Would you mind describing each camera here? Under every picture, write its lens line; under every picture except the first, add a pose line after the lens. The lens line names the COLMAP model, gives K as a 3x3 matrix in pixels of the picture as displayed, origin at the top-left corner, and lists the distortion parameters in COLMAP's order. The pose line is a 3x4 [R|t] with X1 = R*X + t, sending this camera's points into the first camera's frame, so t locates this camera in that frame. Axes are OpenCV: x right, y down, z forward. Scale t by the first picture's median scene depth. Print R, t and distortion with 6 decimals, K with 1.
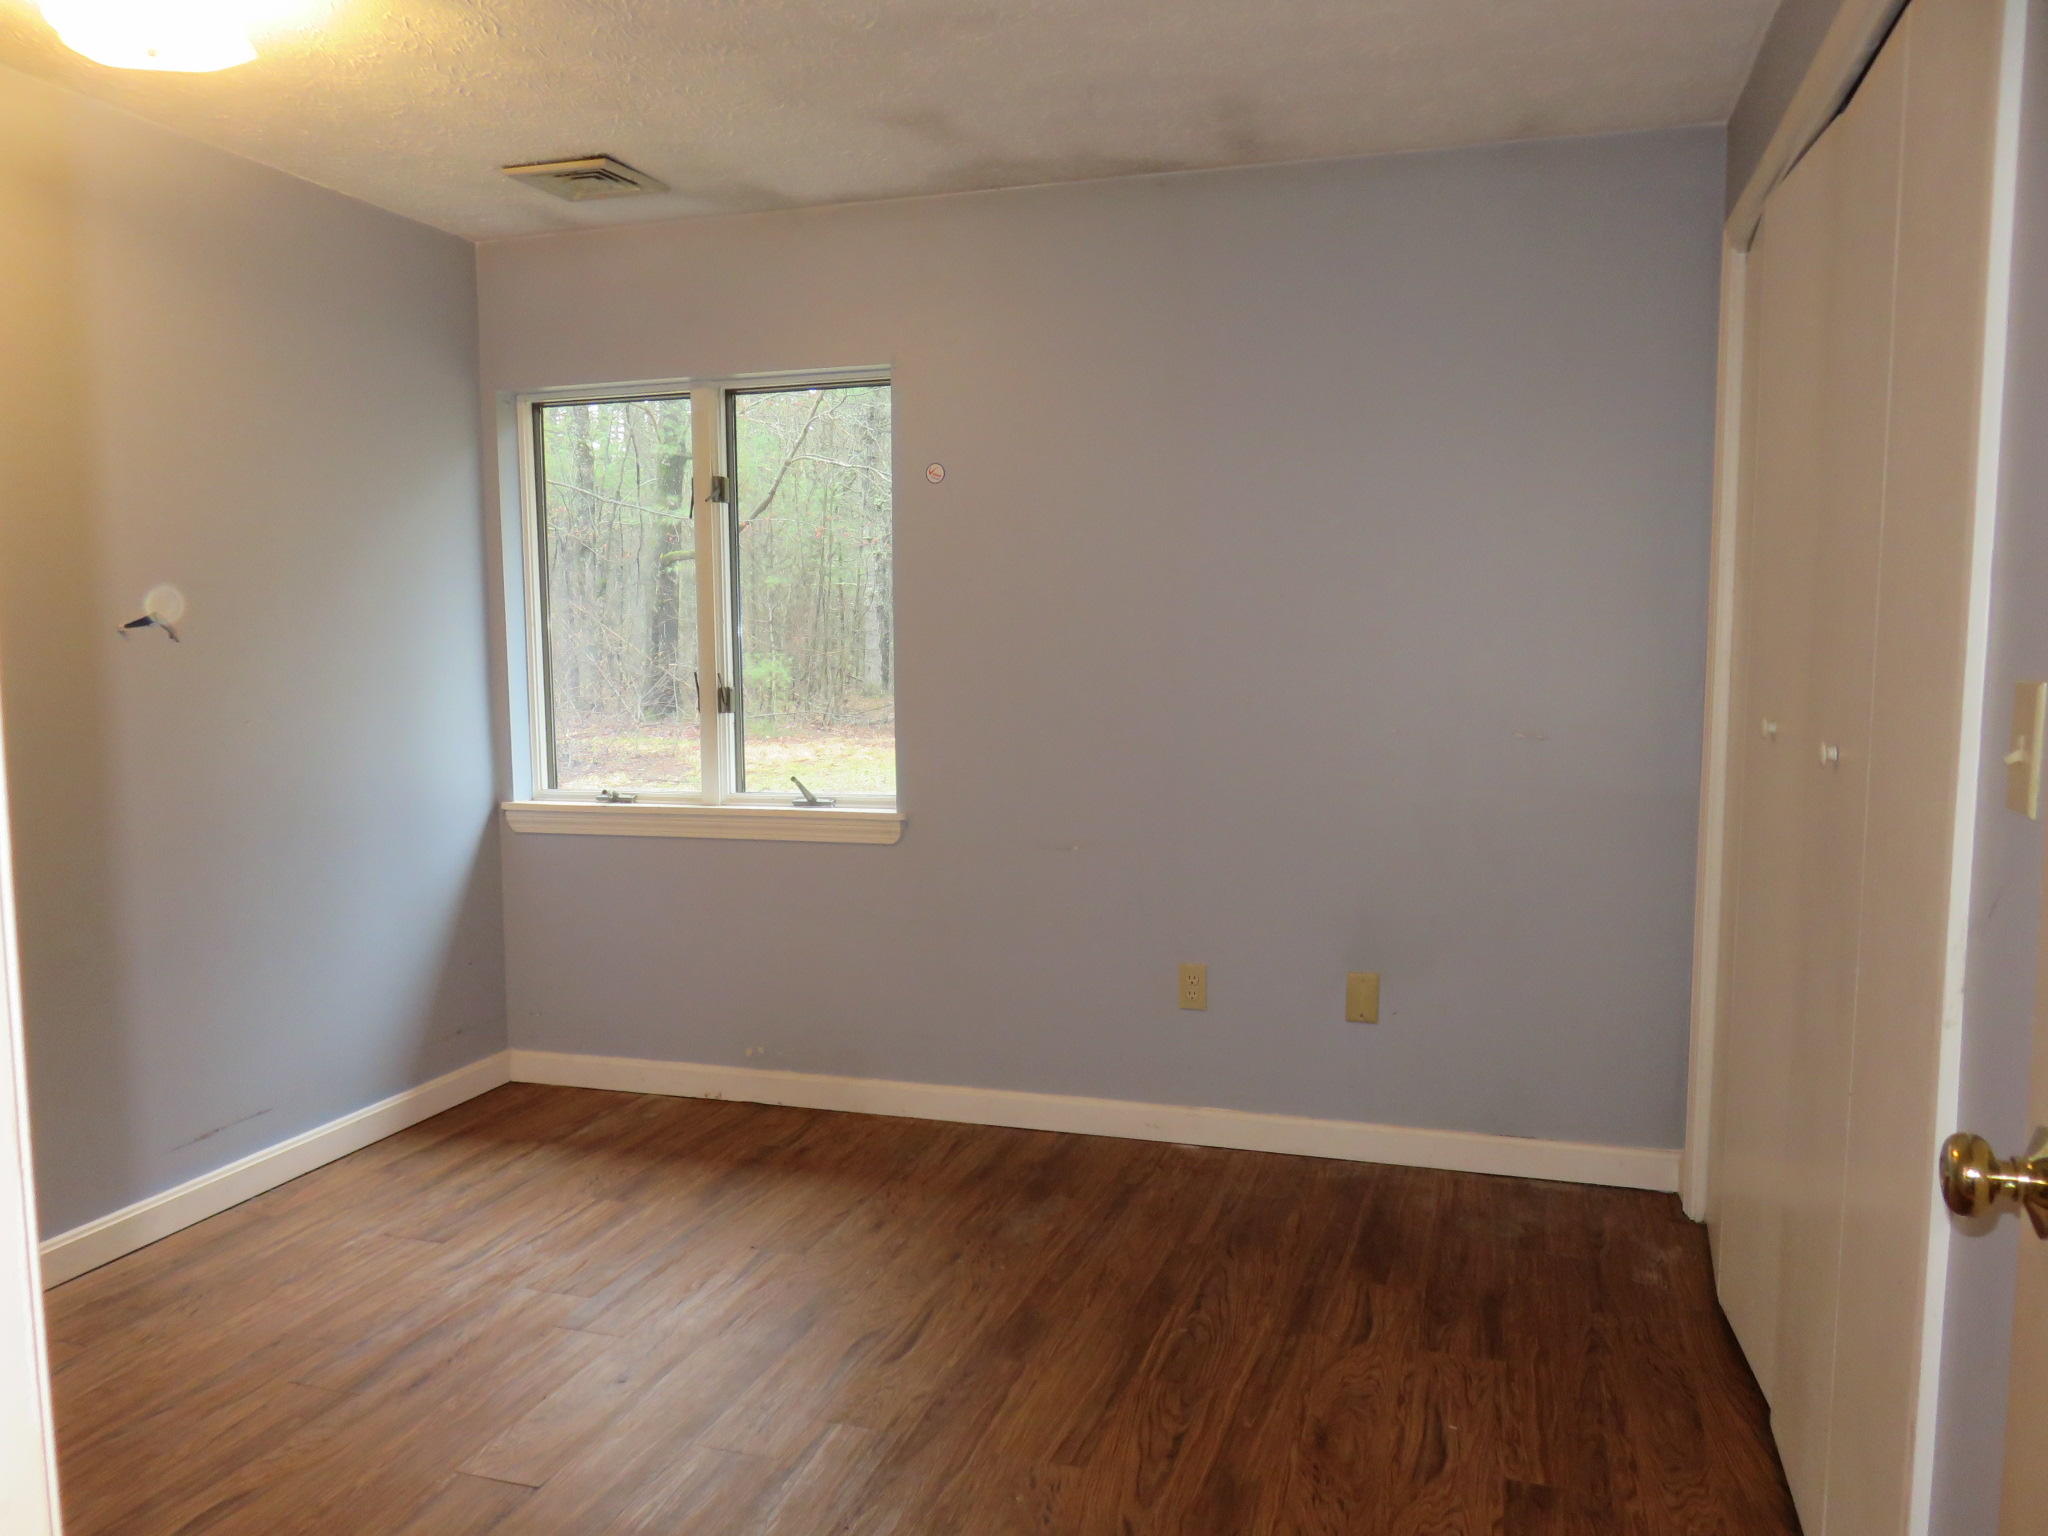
lens RADIAL K [[1538.5, 0, 1027.9], [0, 1538.5, 776.5], [0, 0, 1]] dist [0.001426, -0.001873]
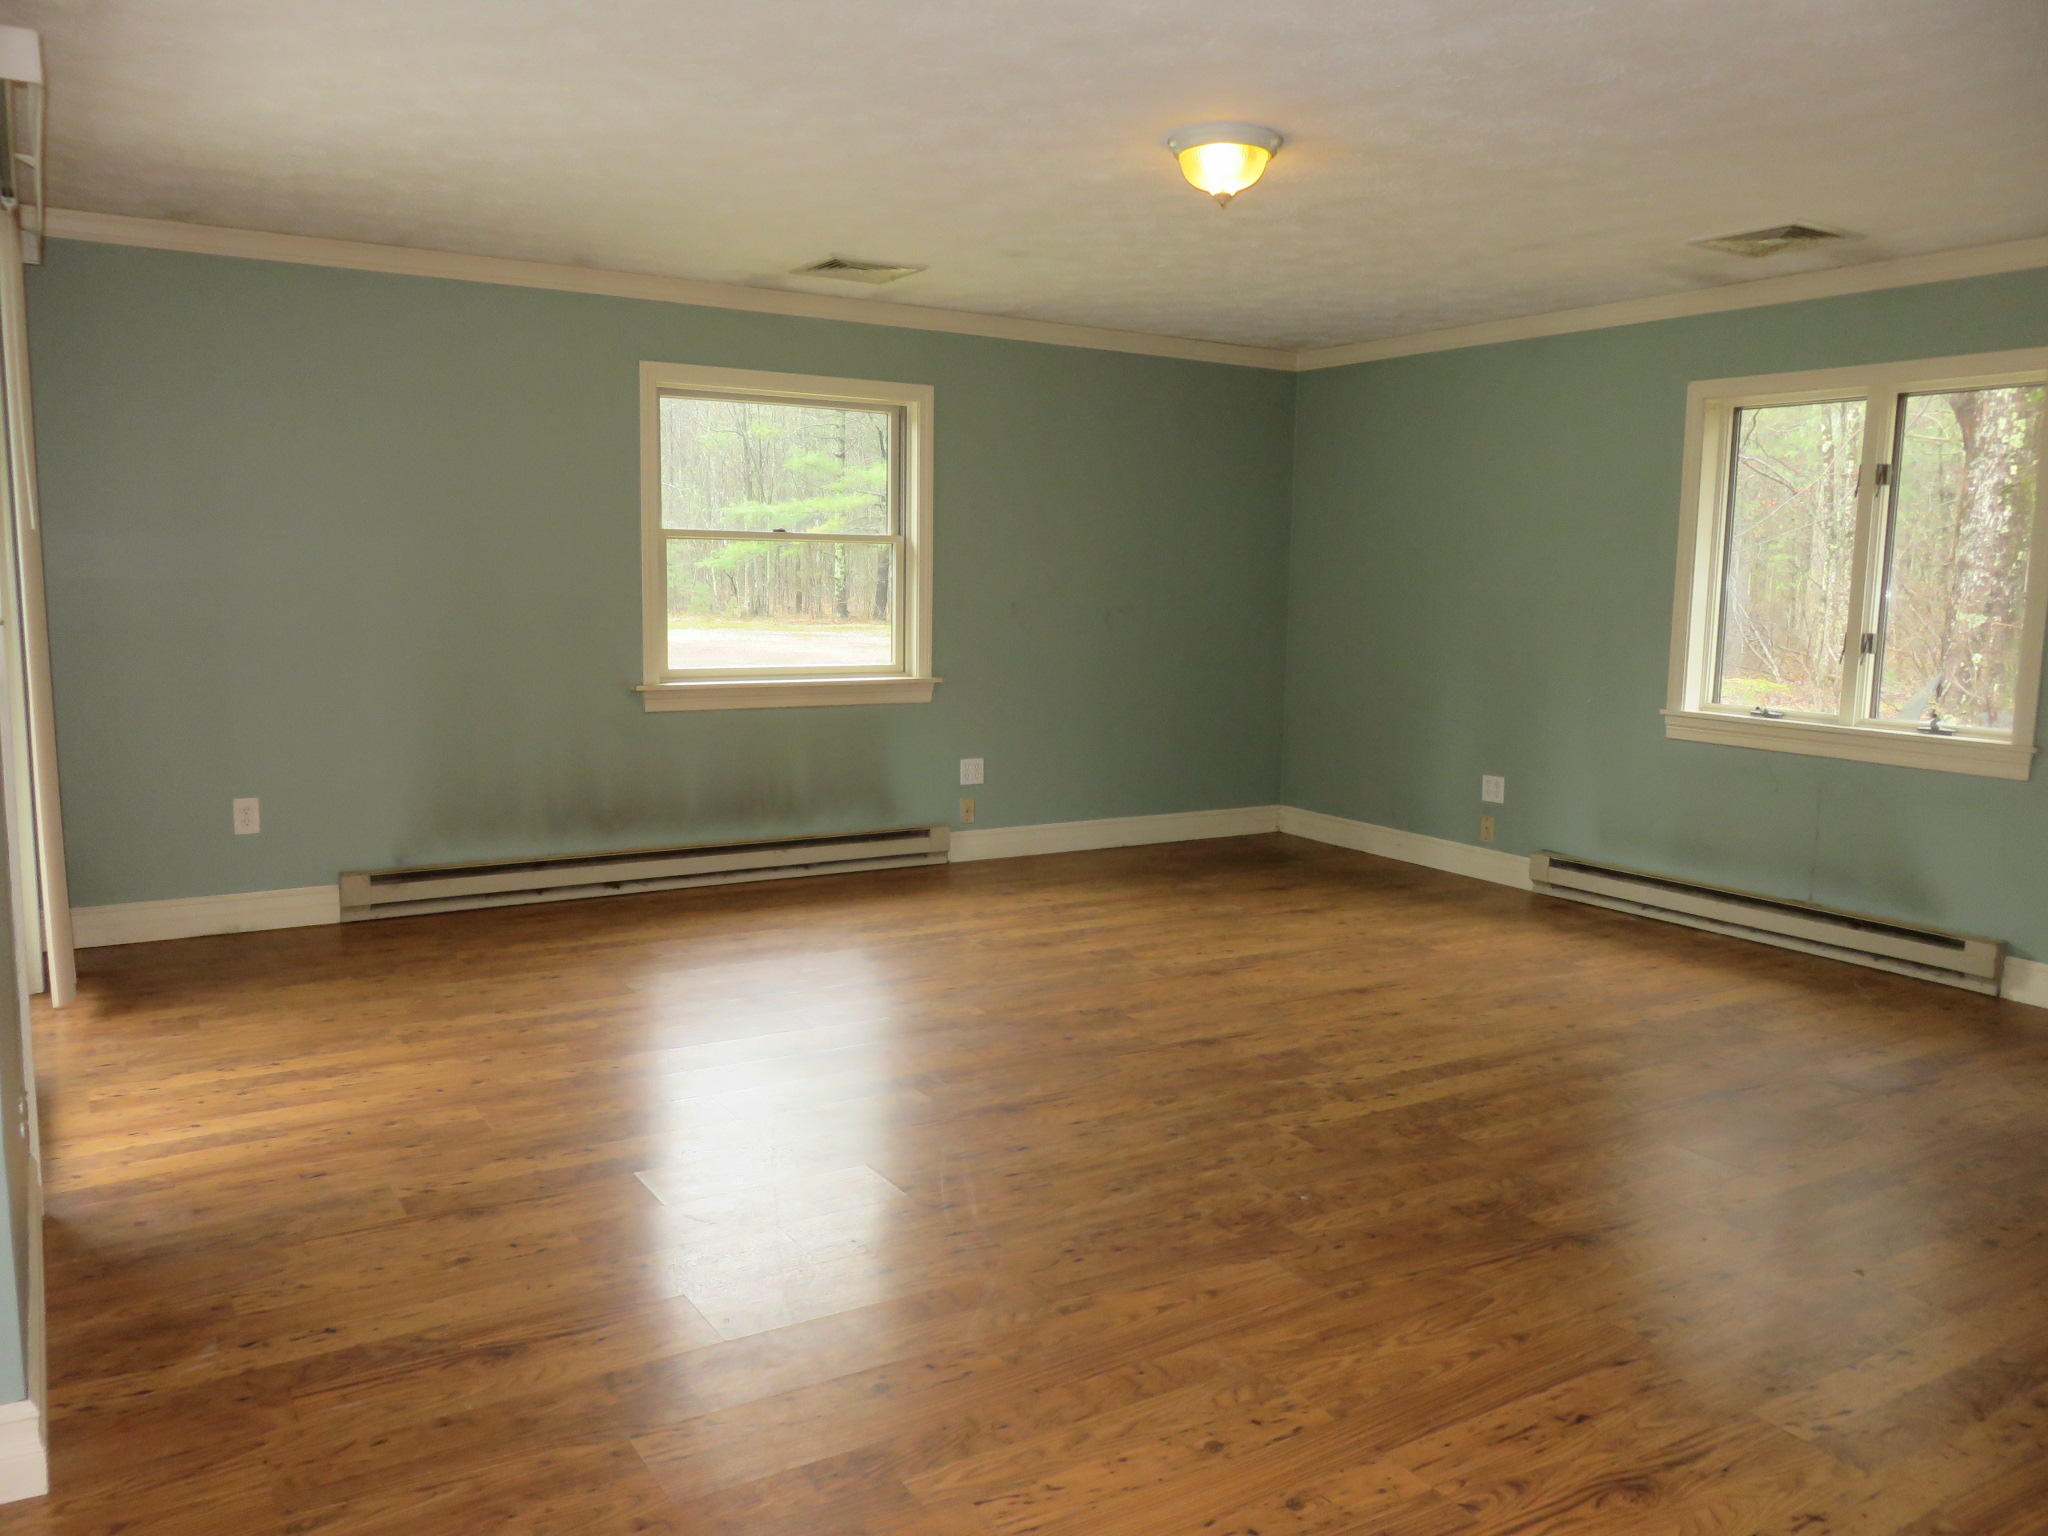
lens RADIAL K [[1538.5, 0, 1026.4], [0, 1538.5, 775.2], [0, 0, 1]] dist [0.001426, -0.001873]
pose [[0.768982, 0.110347, -0.629674, 0.079051], [-0.069648, 0.993588, 0.089063, -0.006942], [0.635465, -0.024632, 0.771737, -0.415658]]
